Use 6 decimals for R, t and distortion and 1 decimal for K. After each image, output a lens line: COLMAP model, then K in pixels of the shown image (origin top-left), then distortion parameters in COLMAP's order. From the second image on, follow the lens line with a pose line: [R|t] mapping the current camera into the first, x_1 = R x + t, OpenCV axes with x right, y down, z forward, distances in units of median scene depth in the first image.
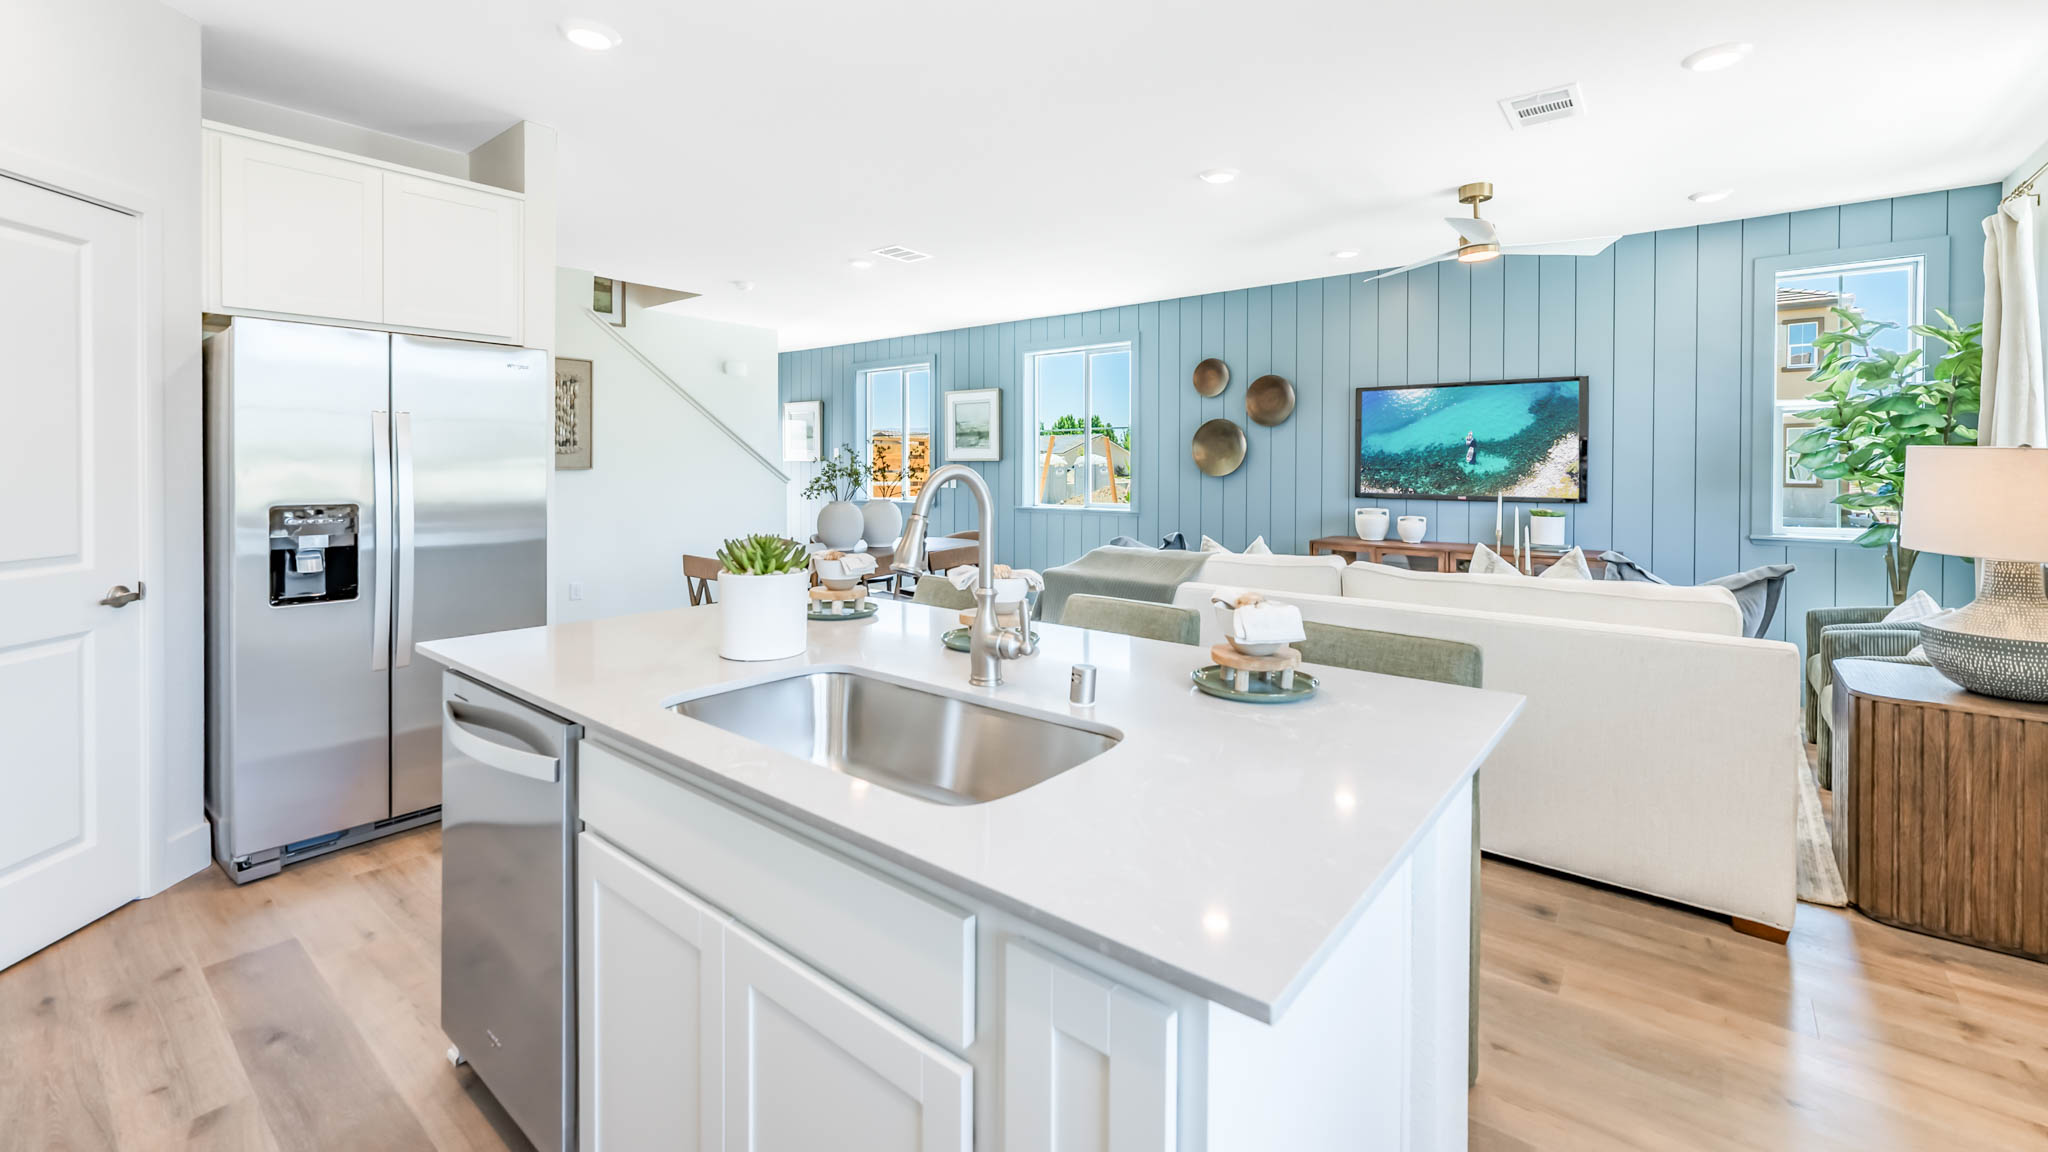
lens RADIAL K [[838.3, 0, 991.8], [0, 838.3, 472.7], [0, 0, 1]] dist [0.000325, 0.000252]
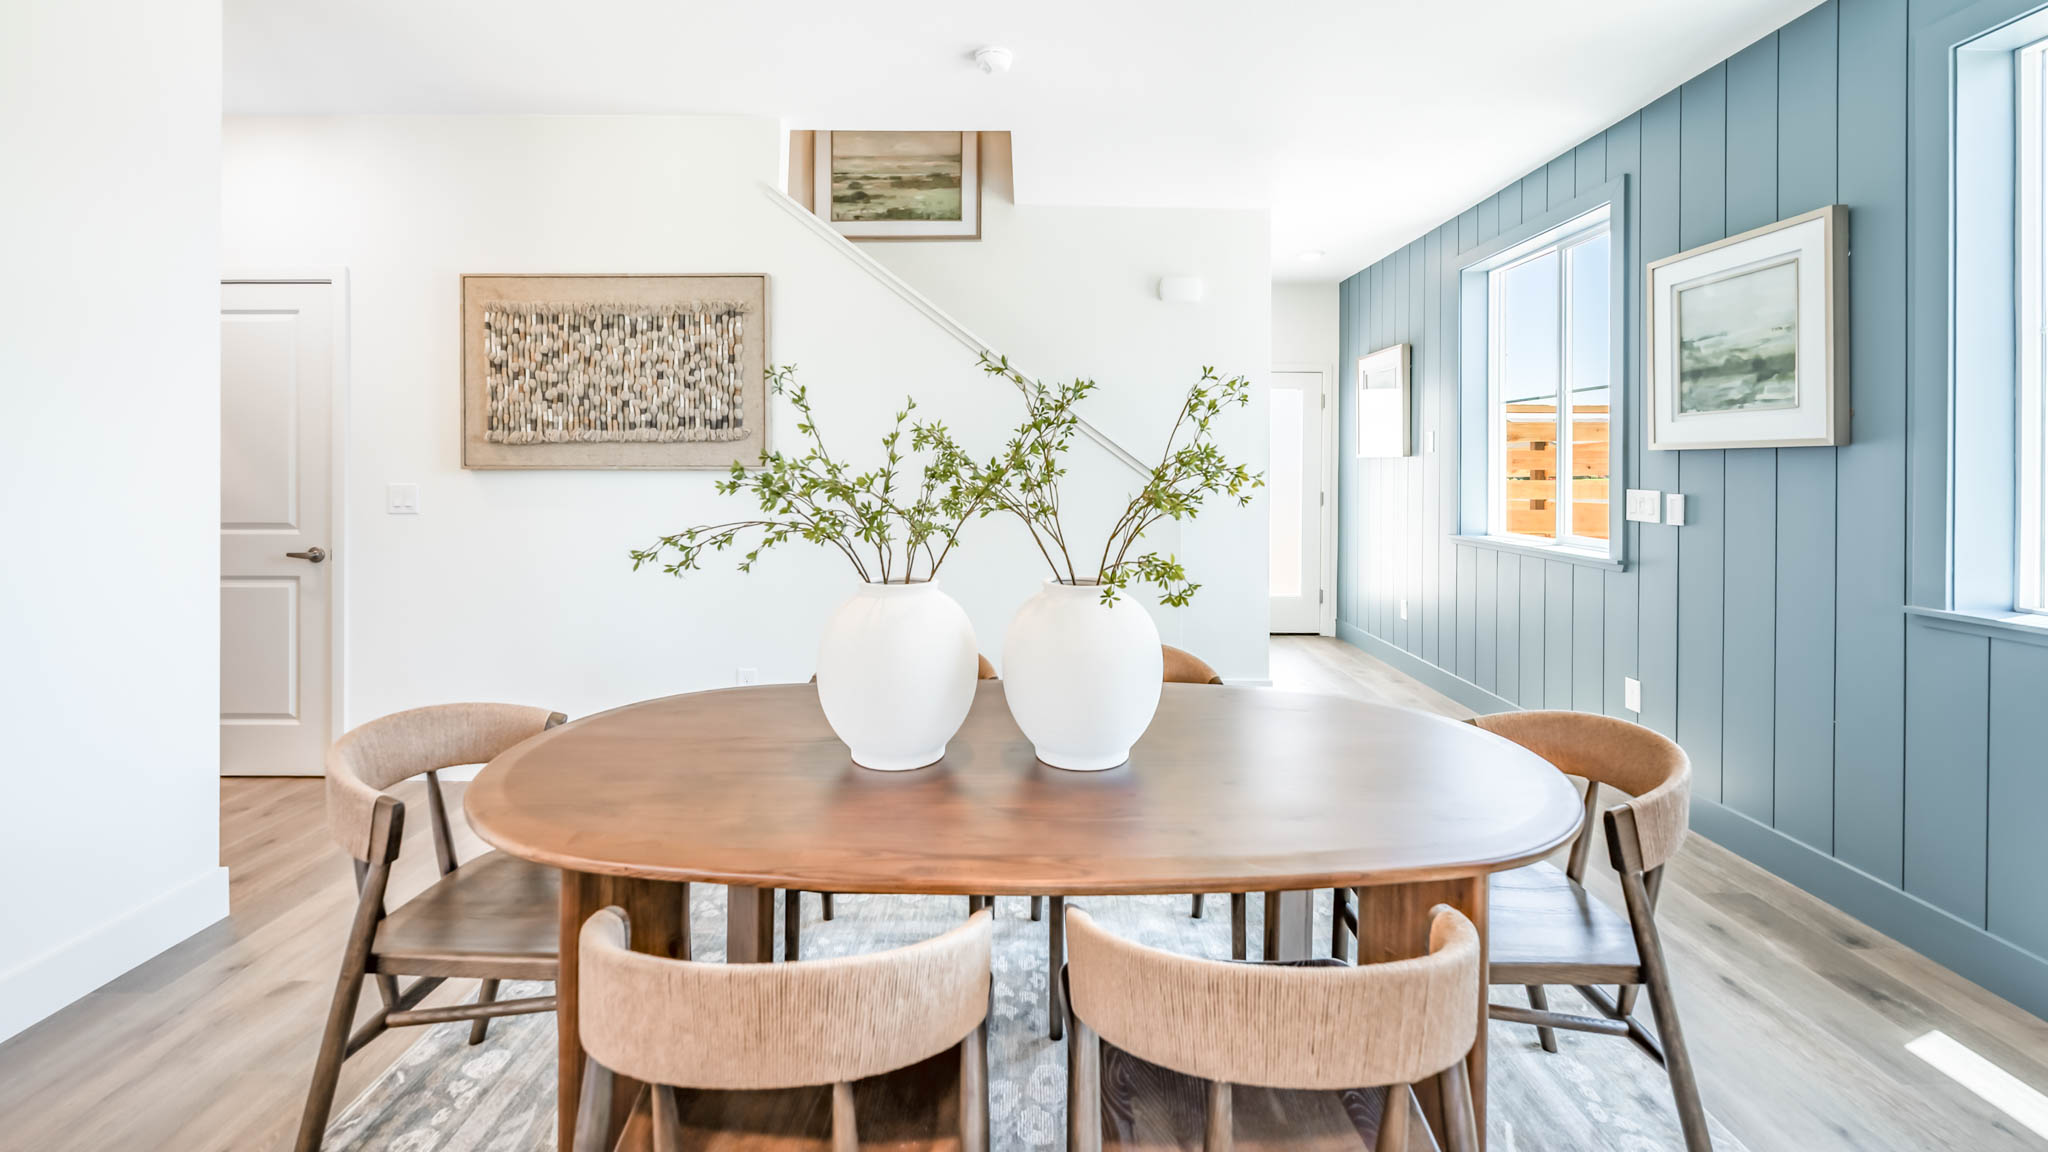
lens RADIAL K [[838.3, 0, 991.8], [0, 838.3, 472.7], [0, 0, 1]] dist [0.000325, 0.000252]
pose [[0.625868, 0.003606, -0.779921, 0.083288], [-0.008301, 0.999963, -0.002038, -0.002059], [0.779885, 0.007750, 0.625875, 0.879283]]
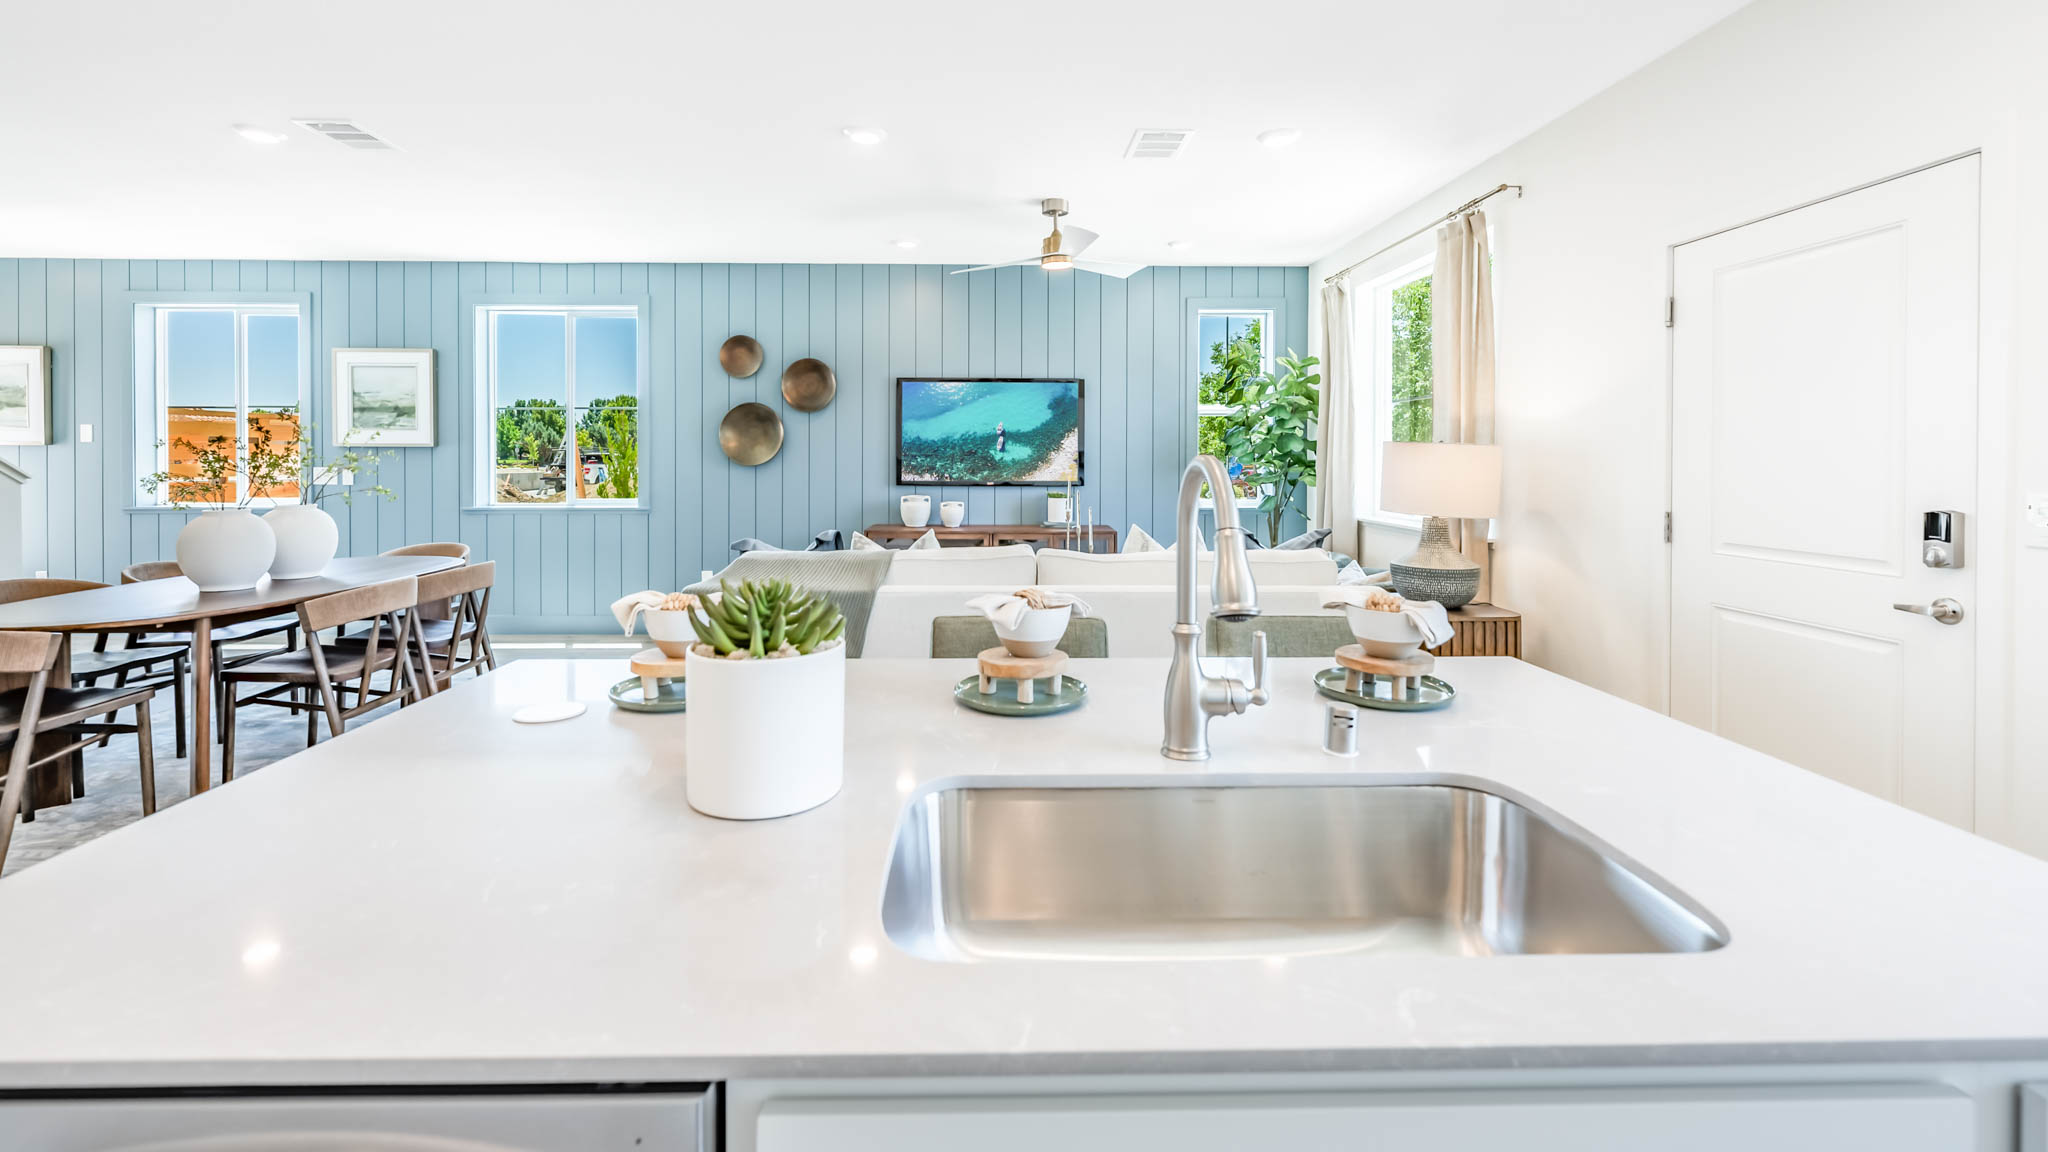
lens RADIAL K [[853.0, 0, 986.5], [0, 853.0, 455.7], [0, 0, 1]] dist [0.000470, 0.000108]
pose [[0.754737, -0.000134, 0.656027, -0.179097], [0.003946, 0.999983, -0.004335, -0.001720], [-0.656015, 0.005861, 0.754725, 0.167792]]
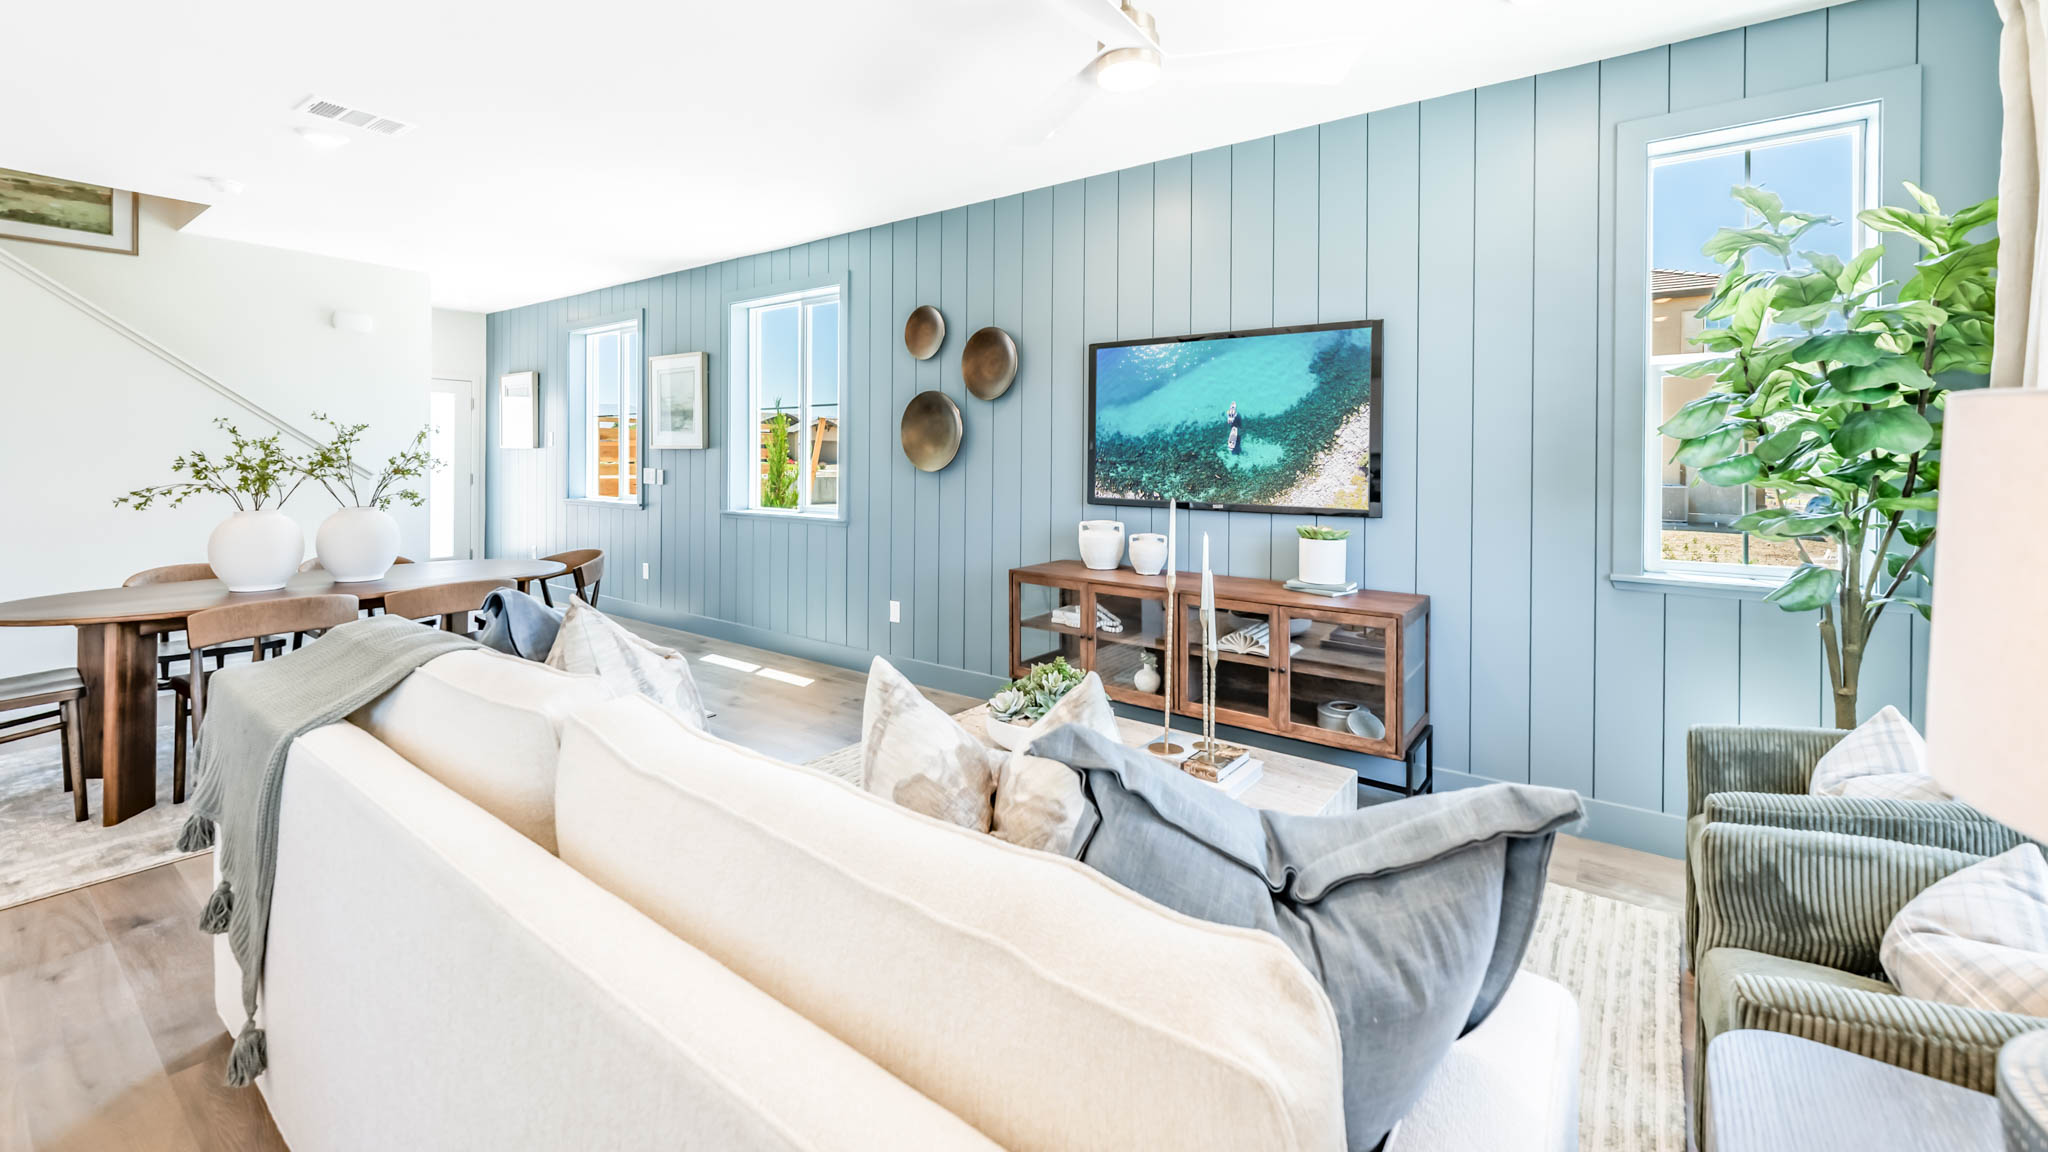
lens RADIAL K [[831.7, 0, 1030.6], [0, 831.7, 459.1], [0, 0, 1]] dist [-0.002233, 0.000315]
pose [[0.997261, 0.005254, 0.073778, 0.375641], [-0.004820, 0.999970, -0.006061, -0.003236], [-0.073808, 0.005689, 0.997256, 0.366176]]
